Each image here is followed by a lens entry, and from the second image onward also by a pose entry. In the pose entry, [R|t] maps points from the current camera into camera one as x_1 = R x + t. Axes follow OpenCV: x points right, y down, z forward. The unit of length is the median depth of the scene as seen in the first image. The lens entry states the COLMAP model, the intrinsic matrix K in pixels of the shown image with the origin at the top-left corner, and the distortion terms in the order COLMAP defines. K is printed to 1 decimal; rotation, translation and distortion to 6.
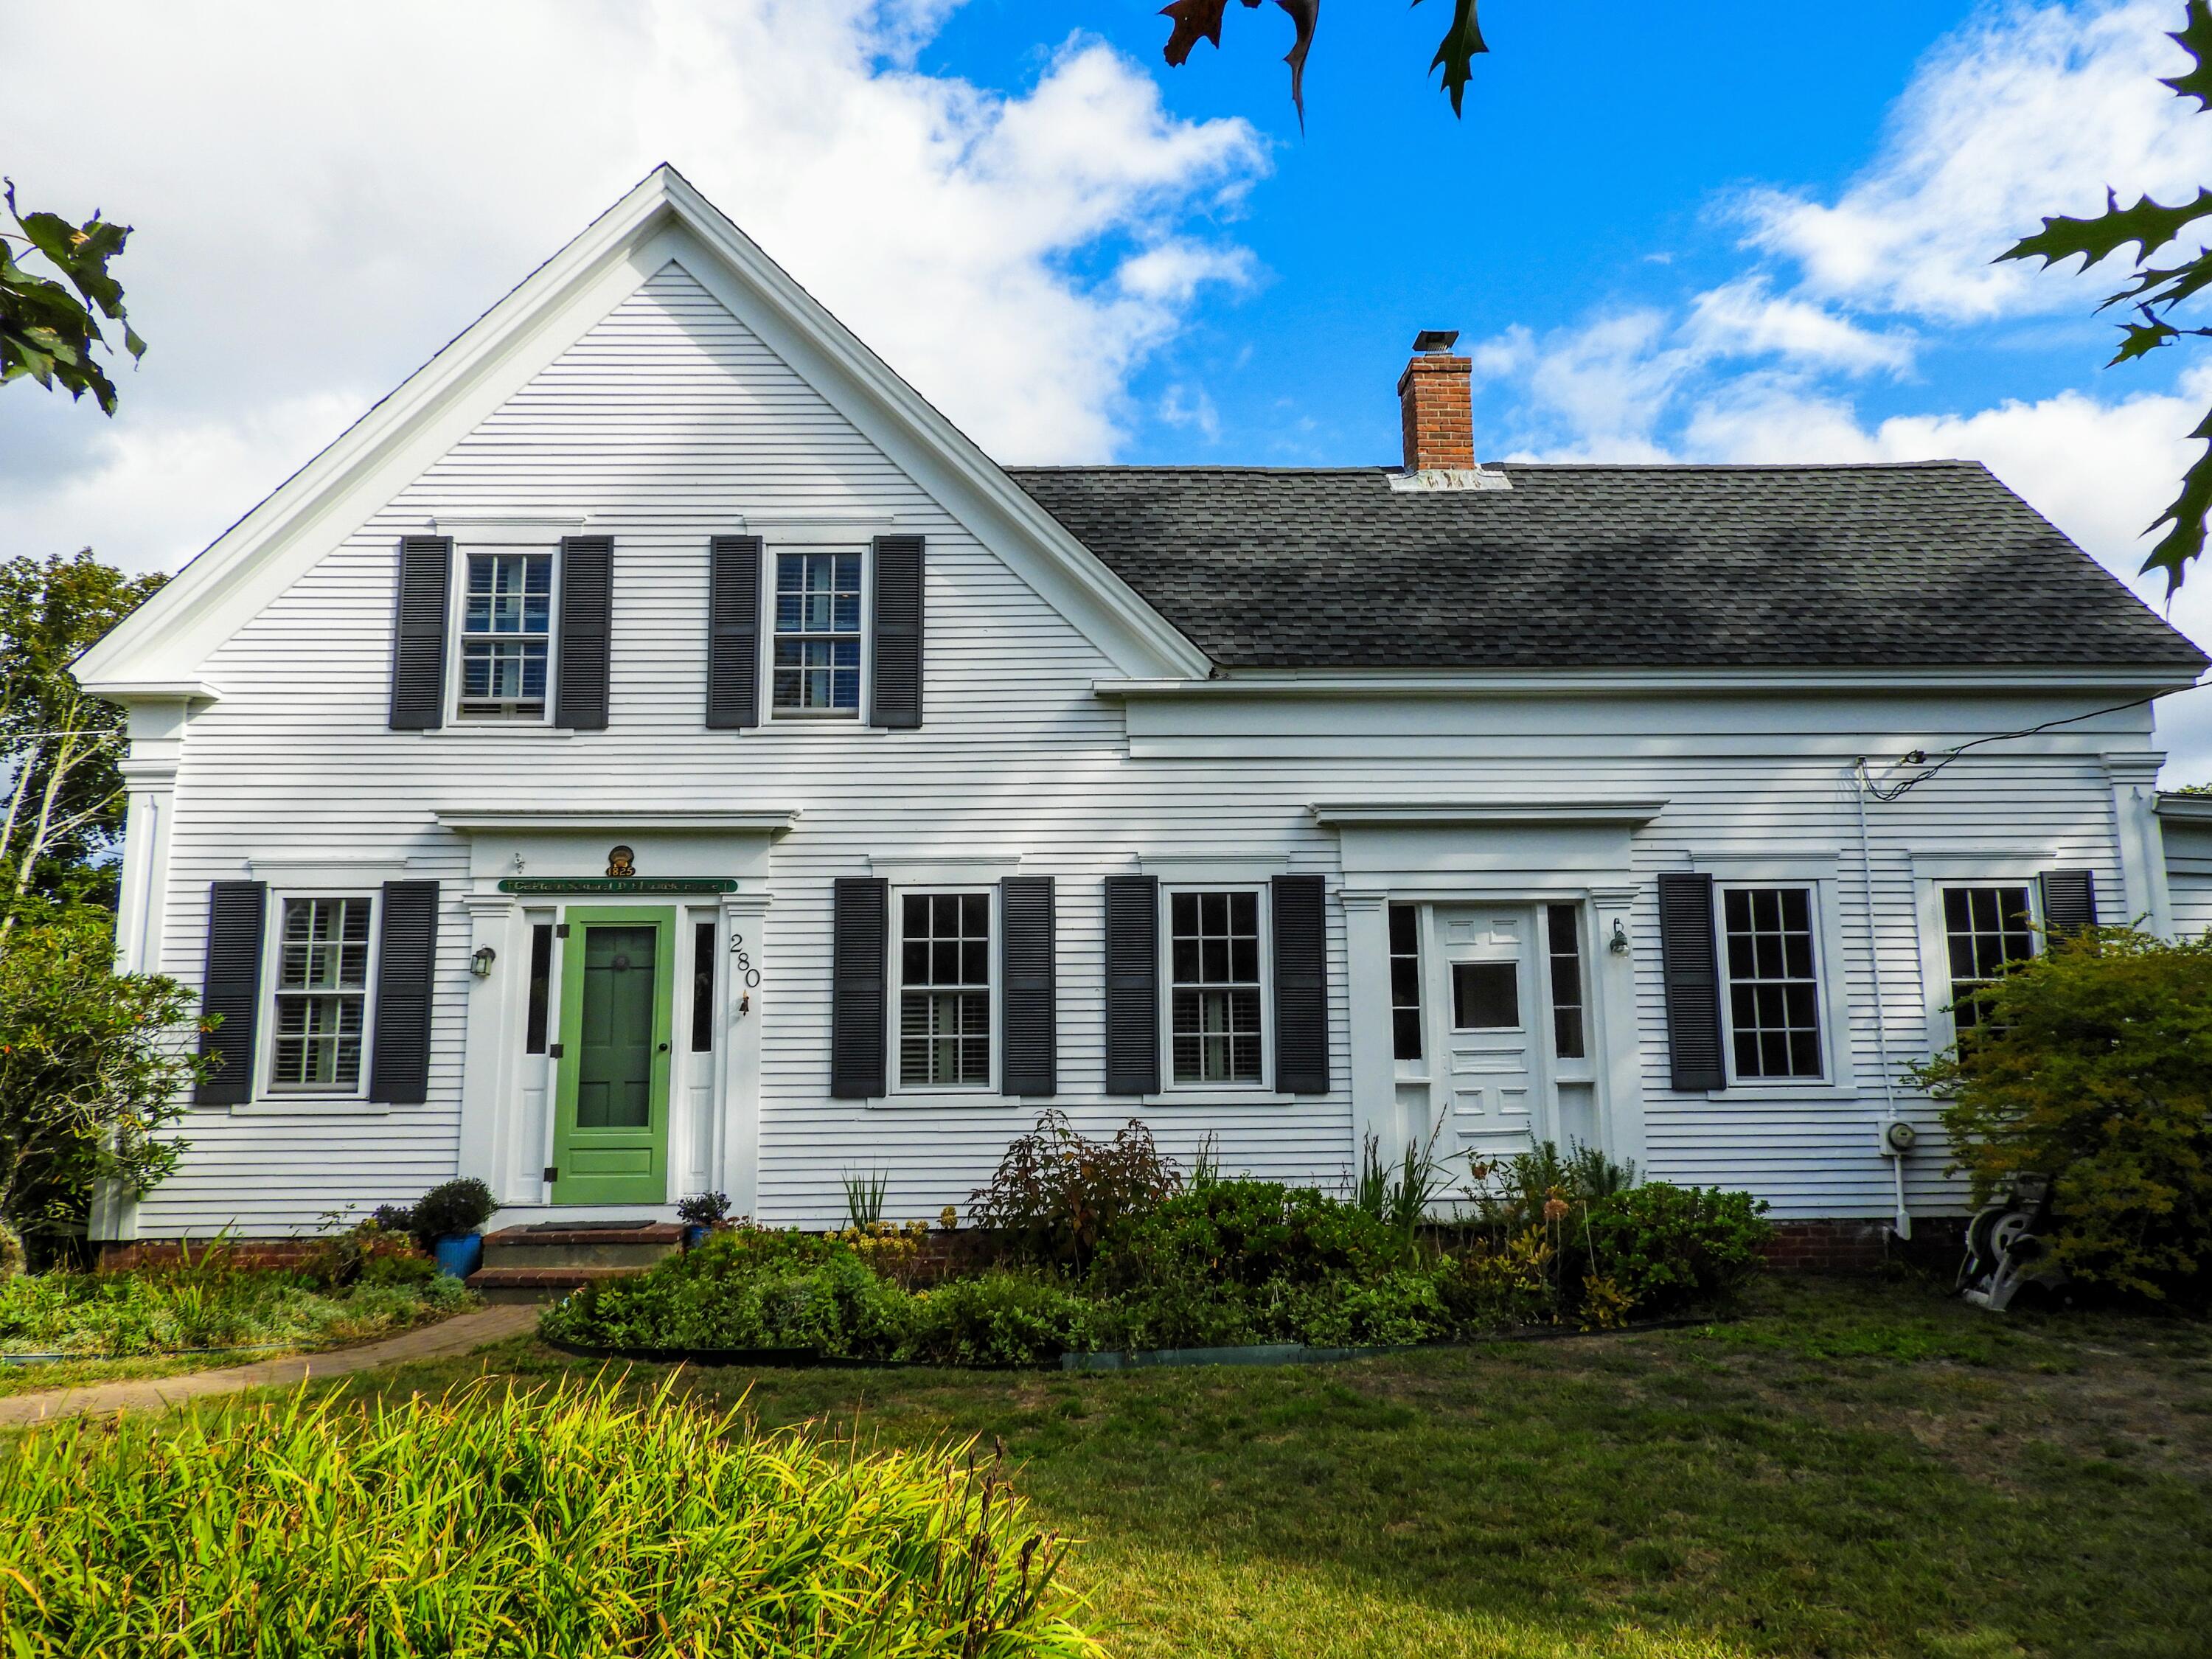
lens RADIAL K [[1562.6, 0, 1102.6], [0, 1562.6, 830.1], [0, 0, 1]] dist [0.004466, -0.005901]
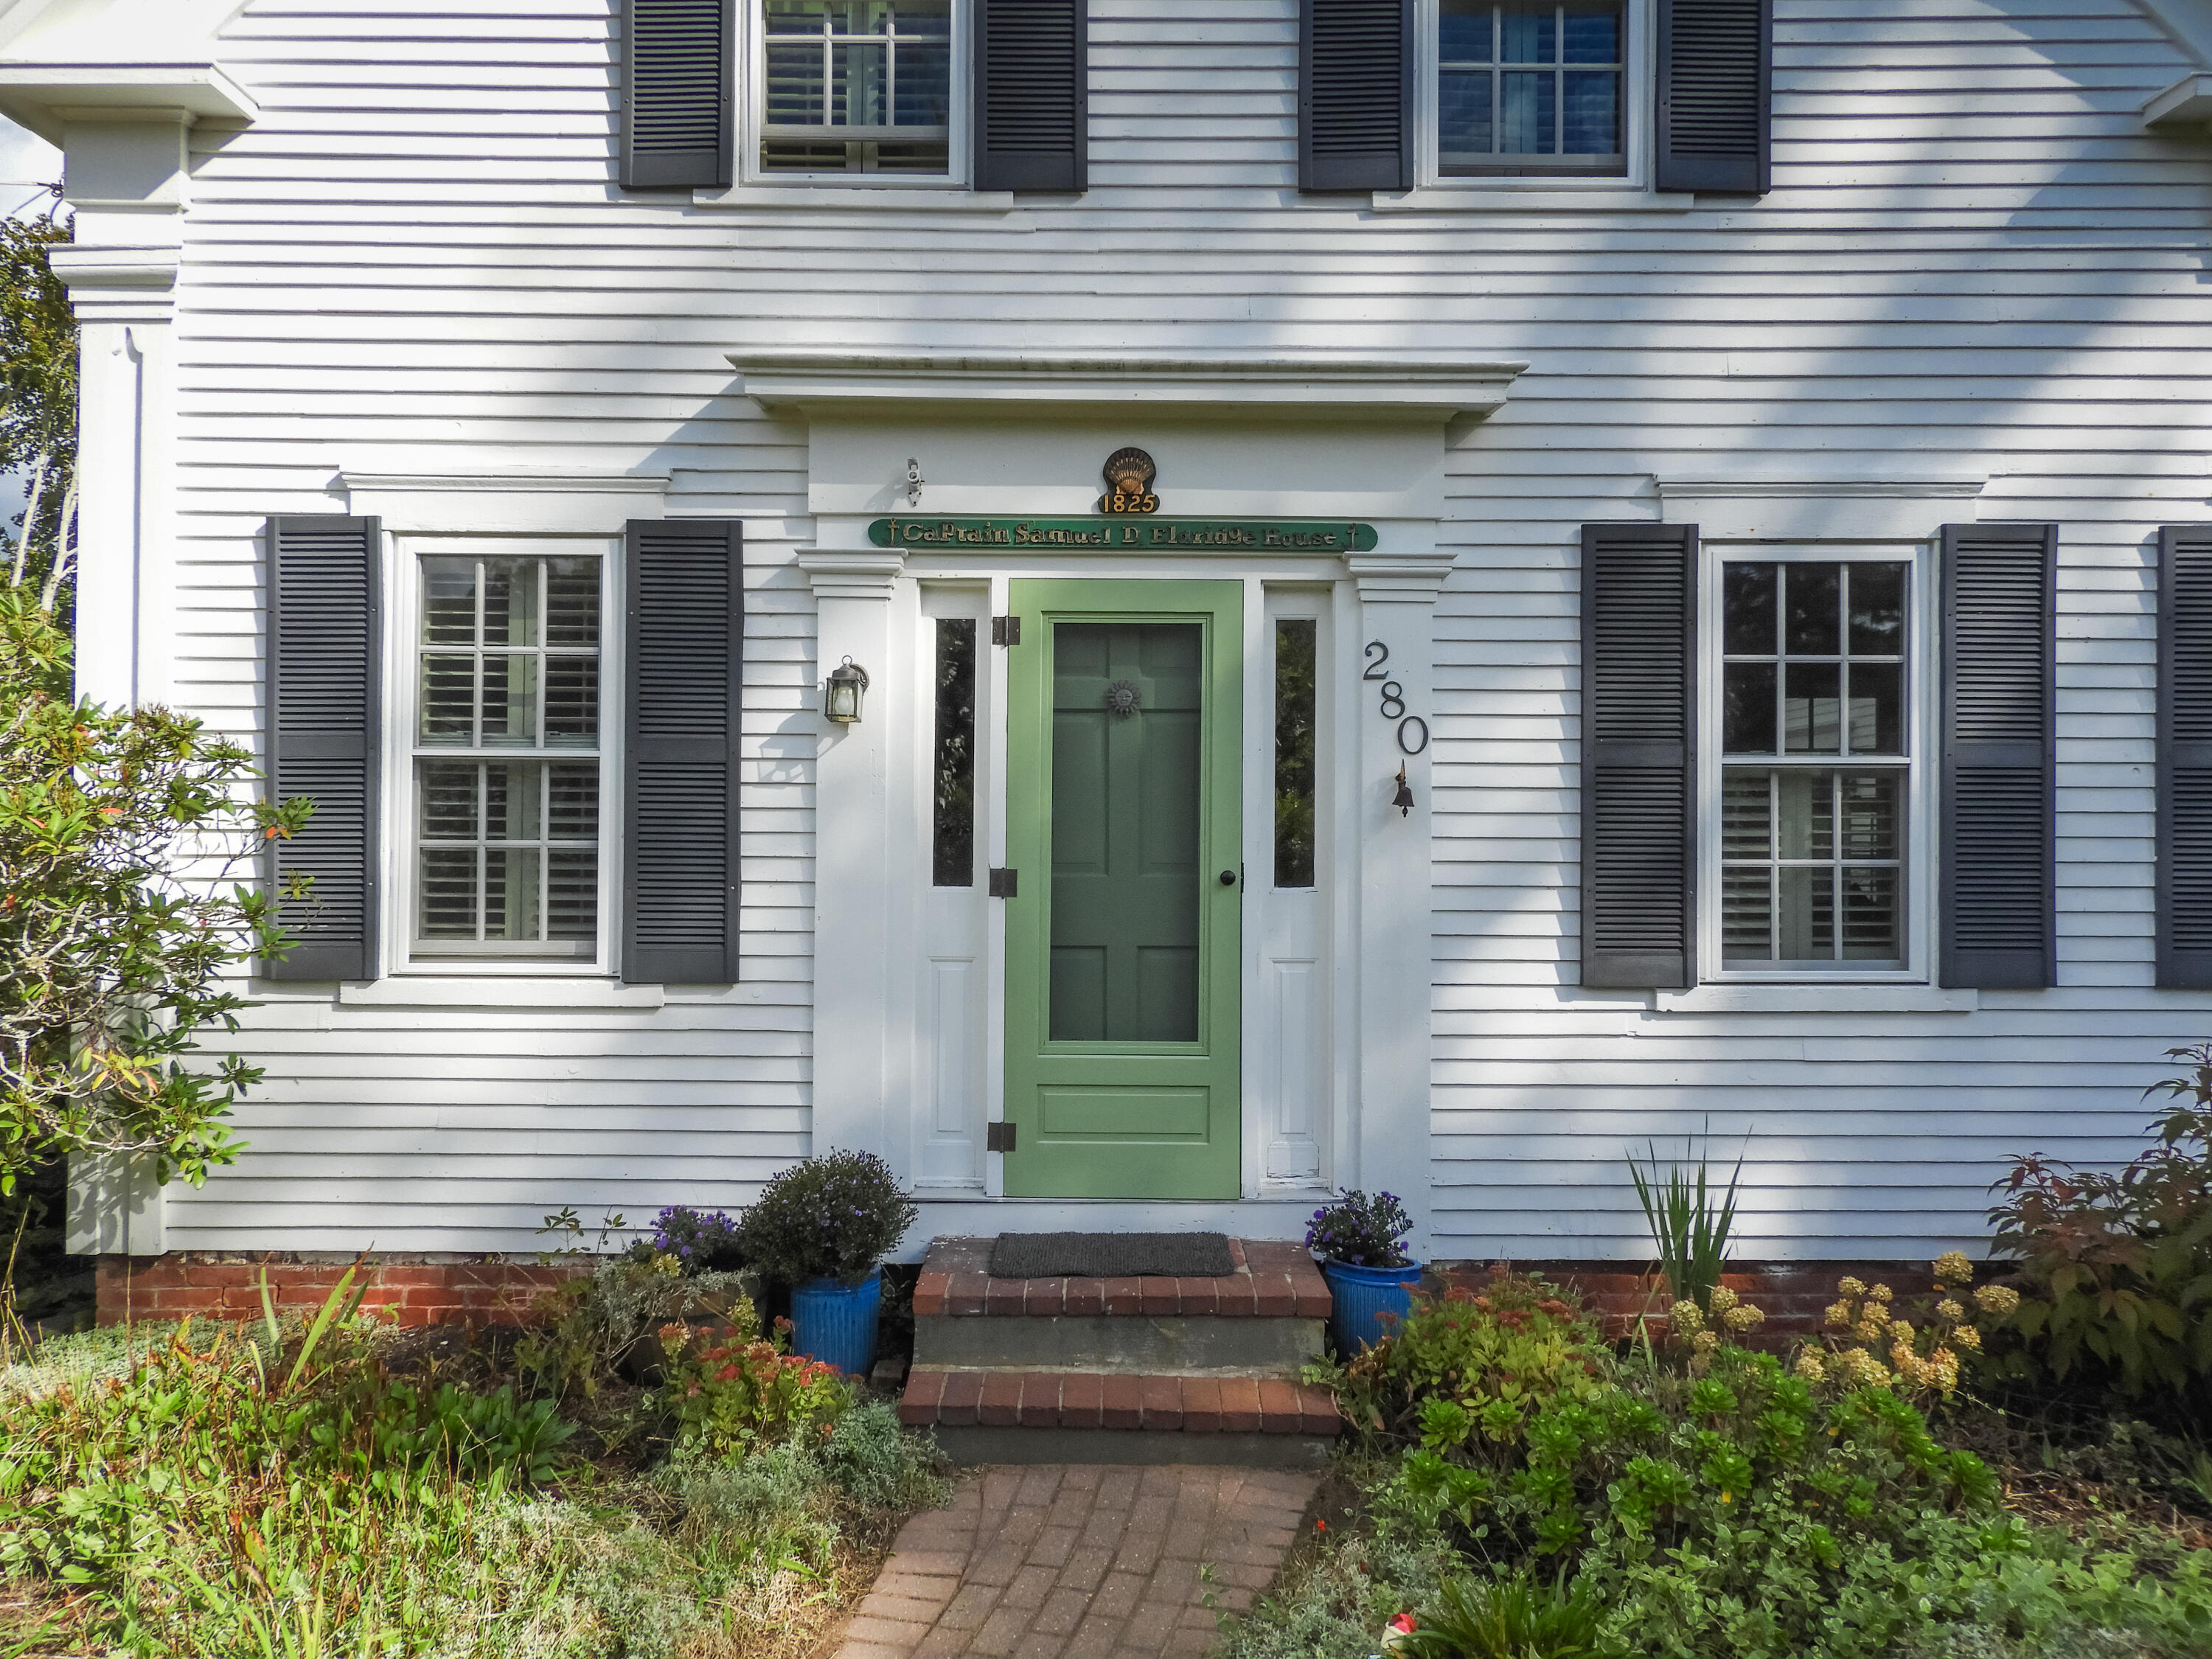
lens RADIAL K [[1562.6, 0, 1107.7], [0, 1562.6, 829.4], [0, 0, 1]] dist [0.004466, -0.005901]
pose [[0.999621, 0.014182, -0.023599, -0.303279], [-0.010495, 0.988690, 0.149607, 0.052984], [0.025454, -0.149303, 0.988464, 0.526101]]
